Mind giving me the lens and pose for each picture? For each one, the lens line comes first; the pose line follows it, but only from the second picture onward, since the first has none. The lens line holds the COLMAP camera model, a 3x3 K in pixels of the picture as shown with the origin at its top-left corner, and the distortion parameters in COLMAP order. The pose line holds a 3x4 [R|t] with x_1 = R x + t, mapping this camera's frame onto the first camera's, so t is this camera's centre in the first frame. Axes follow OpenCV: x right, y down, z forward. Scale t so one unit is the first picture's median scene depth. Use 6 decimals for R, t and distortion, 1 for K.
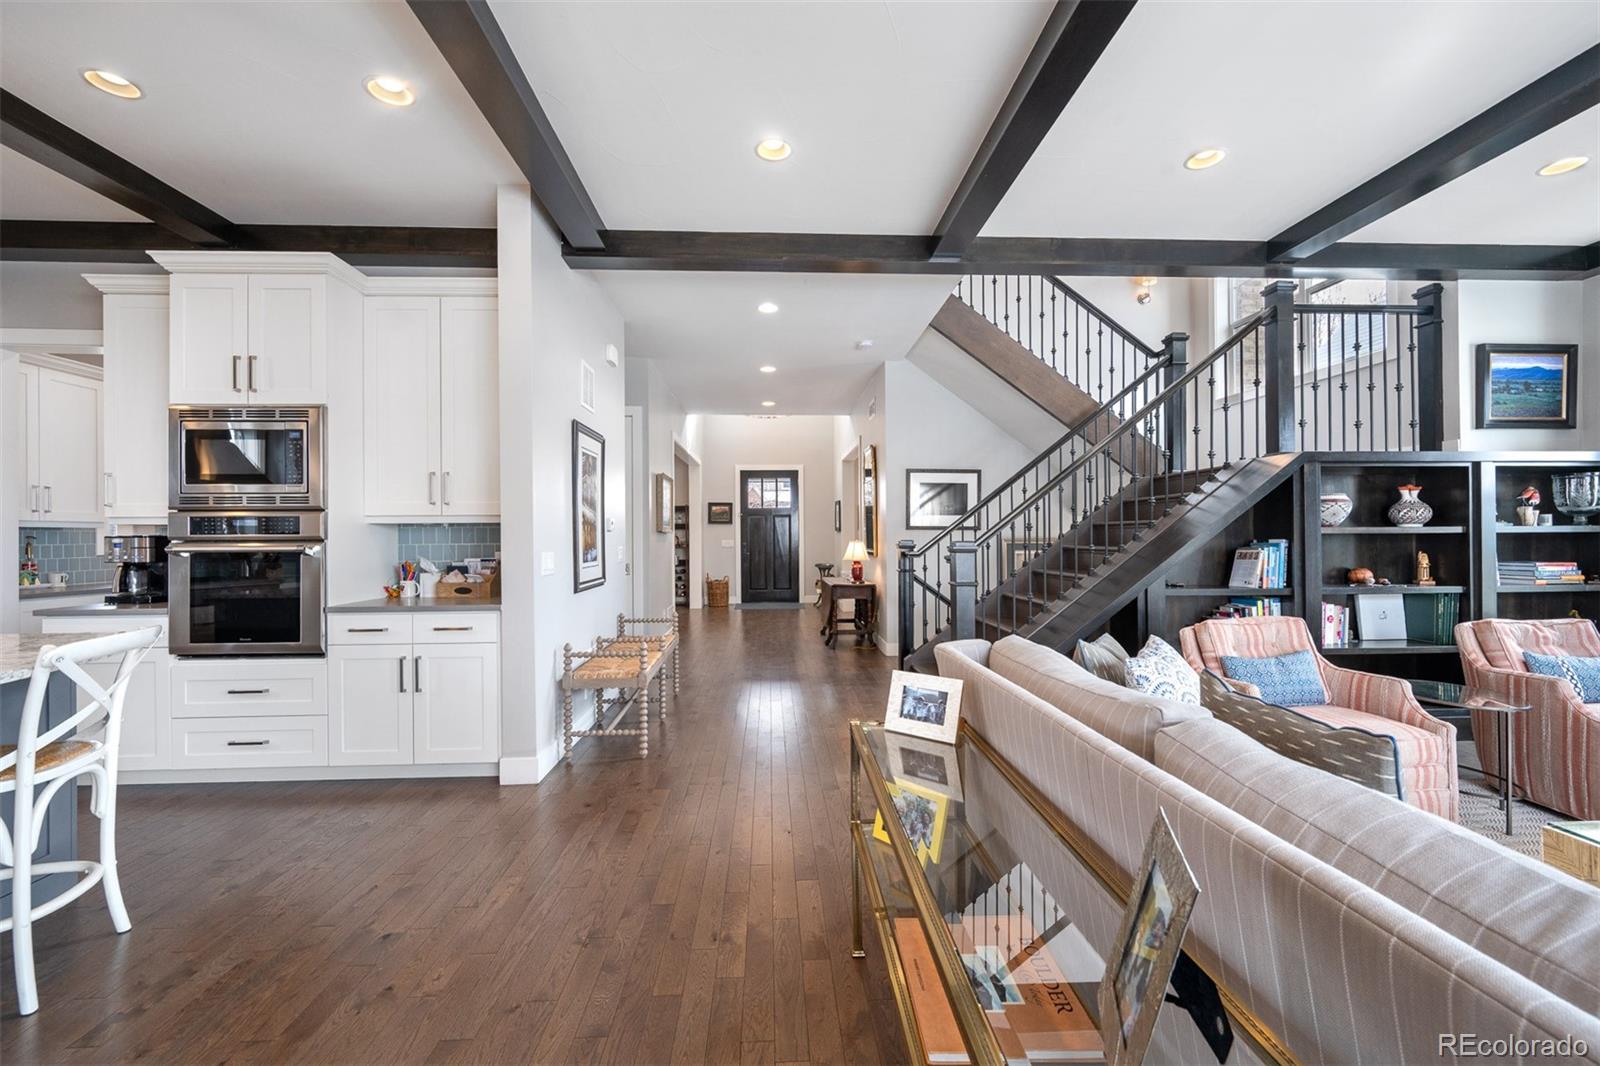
lens RADIAL K [[656.3, 0, 804.7], [0, 656.3, 533.6], [0, 0, 1]] dist [-0.001894, 0.000173]
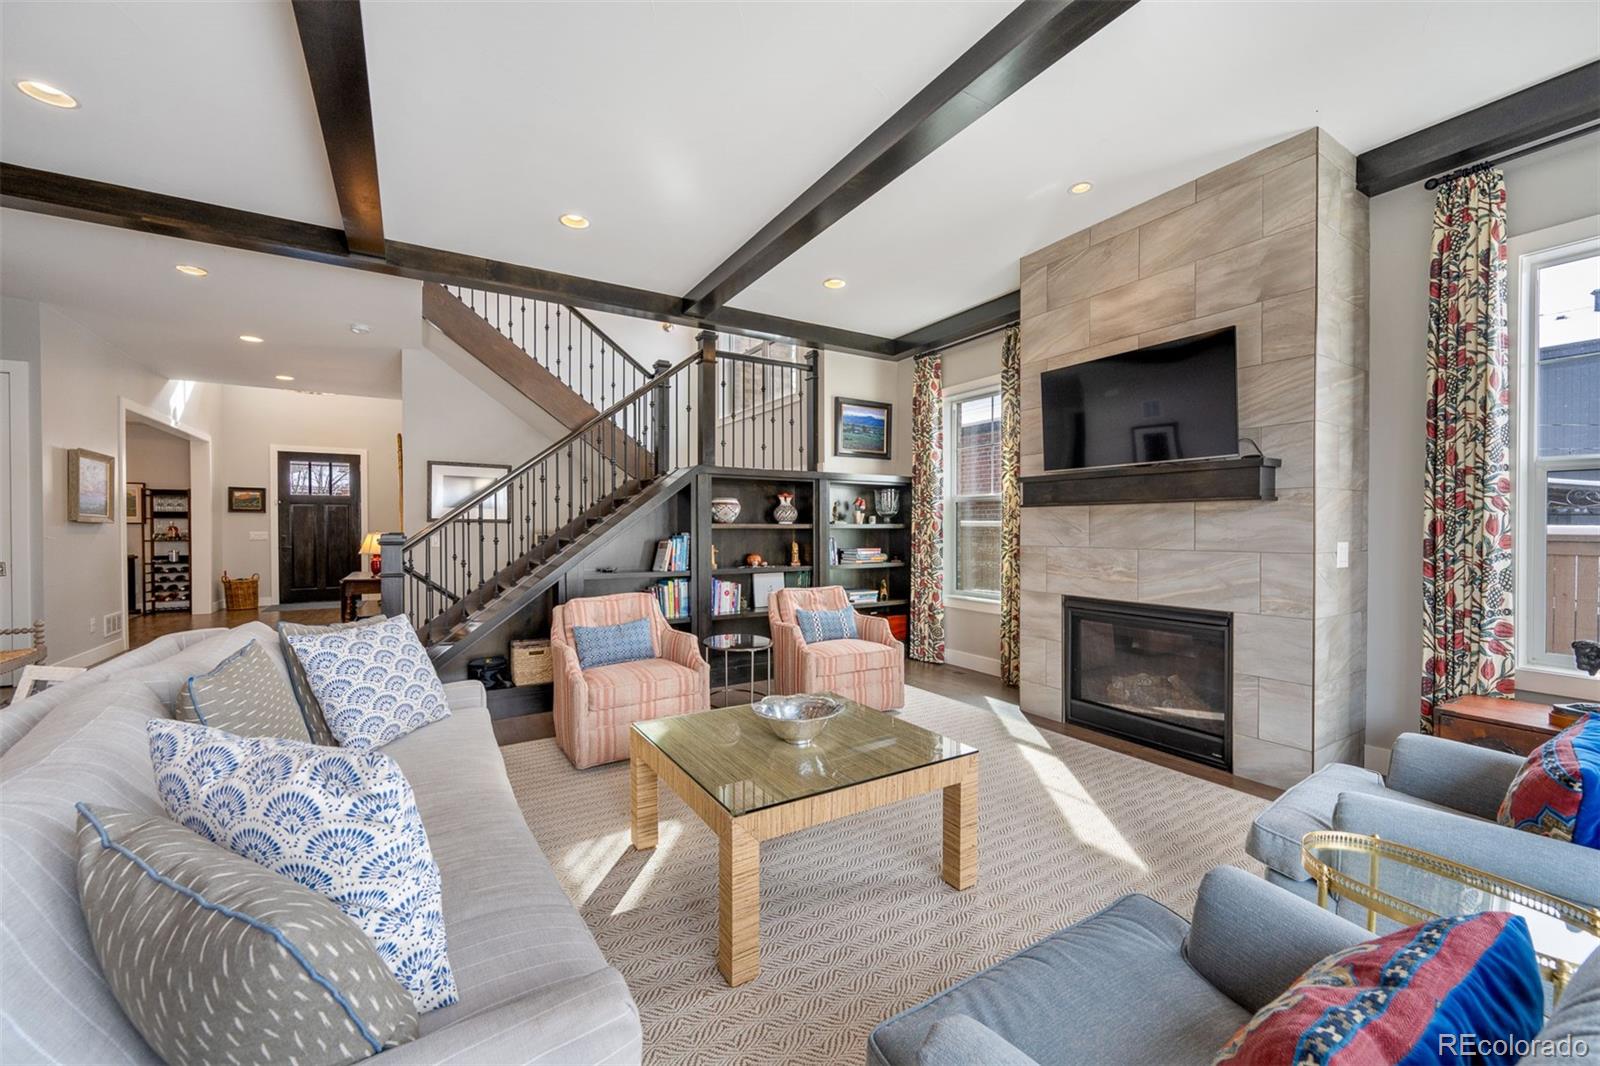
lens RADIAL K [[625.2, 0, 813.4], [0, 625.2, 530.2], [0, 0, 1]] dist [-0.003417, 0.000449]
pose [[0.873959, 0.004667, 0.485978, 0.348349], [-0.007746, 0.999961, 0.004328, -0.003254], [-0.485938, -0.007547, 0.873961, -0.189080]]
